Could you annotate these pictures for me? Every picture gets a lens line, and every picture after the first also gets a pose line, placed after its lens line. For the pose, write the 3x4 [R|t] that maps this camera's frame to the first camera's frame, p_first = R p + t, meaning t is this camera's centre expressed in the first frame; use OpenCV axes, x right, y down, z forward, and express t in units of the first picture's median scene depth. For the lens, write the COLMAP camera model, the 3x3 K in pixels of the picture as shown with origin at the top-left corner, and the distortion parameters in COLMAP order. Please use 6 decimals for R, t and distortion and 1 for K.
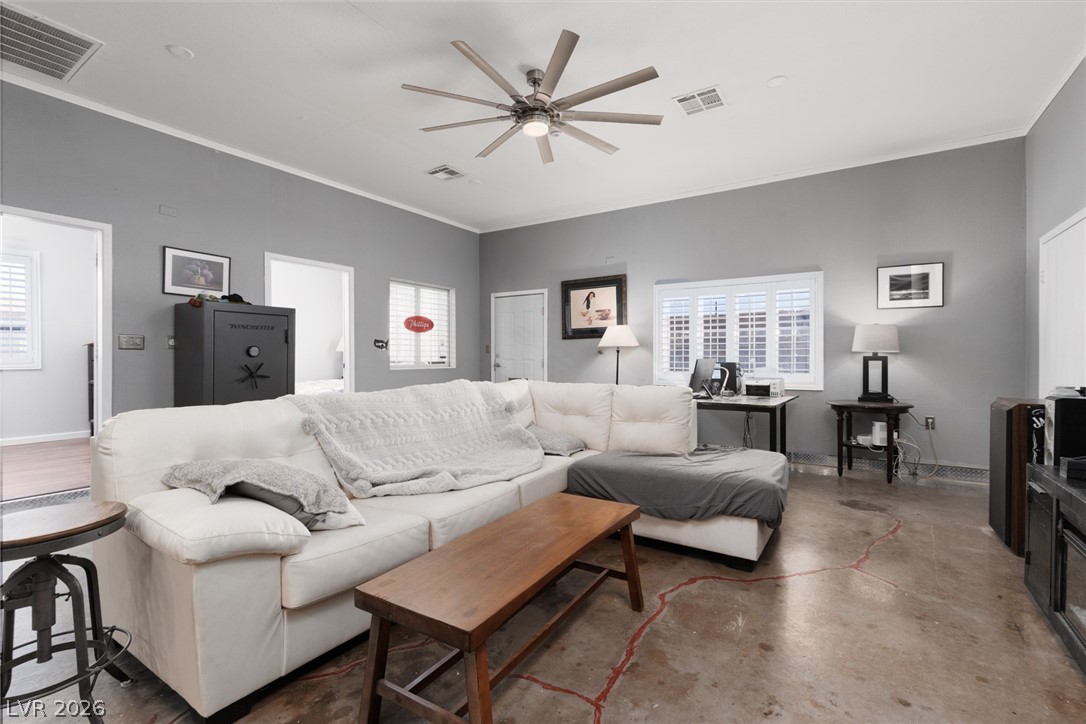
lens RADIAL K [[486.1, 0, 546.1], [0, 486.1, 361.3], [0, 0, 1]] dist [0.004918, -0.000172]
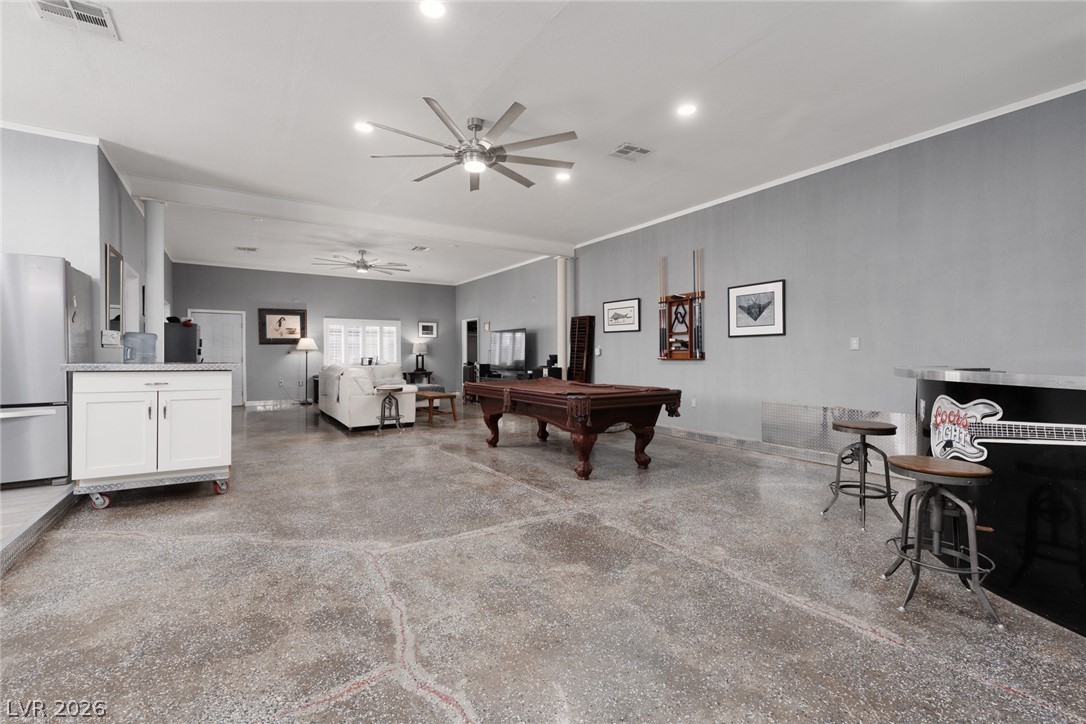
lens RADIAL K [[486.1, 0, 549.2], [0, 486.1, 357.4], [0, 0, 1]] dist [0.004918, -0.000172]
pose [[0.406623, -0.004277, 0.913586, -1.394625], [0.010790, 0.999942, -0.000121, 0.010818], [-0.913532, 0.009907, 0.406646, -0.704807]]
